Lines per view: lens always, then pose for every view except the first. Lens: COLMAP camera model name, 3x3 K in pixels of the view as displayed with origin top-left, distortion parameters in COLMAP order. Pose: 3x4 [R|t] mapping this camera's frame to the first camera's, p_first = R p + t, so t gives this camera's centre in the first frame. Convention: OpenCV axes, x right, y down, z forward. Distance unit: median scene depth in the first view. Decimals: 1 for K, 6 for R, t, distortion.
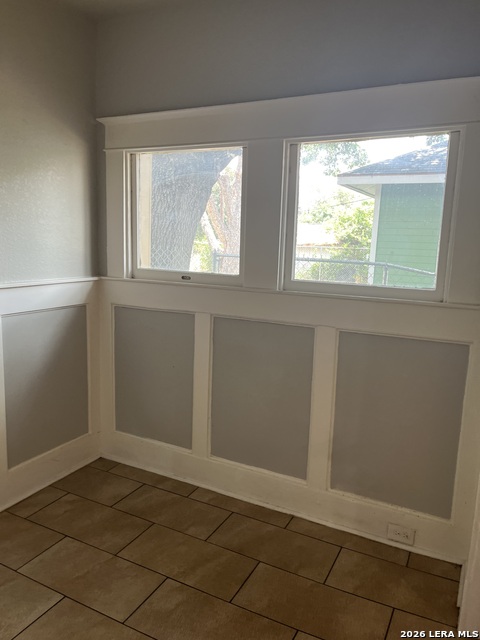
lens RADIAL K [[487.4, 0, 238.3], [0, 487.4, 317.9], [0, 0, 1]] dist [0.022418, -0.000074]
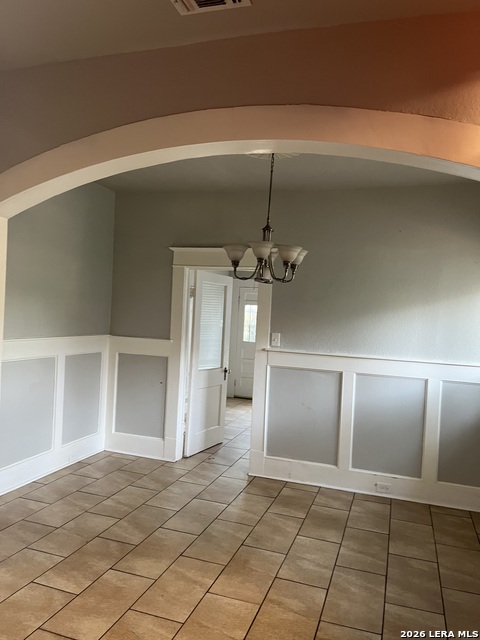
lens RADIAL K [[482.0, 0, 236.8], [0, 482.0, 324.0], [0, 0, 1]] dist [0.072559, -0.093625]
pose [[0.158429, -0.002282, -0.987368, 1.071241], [-0.202637, 0.978636, -0.034776, 0.006572], [0.966353, 0.205586, 0.154582, 0.051773]]
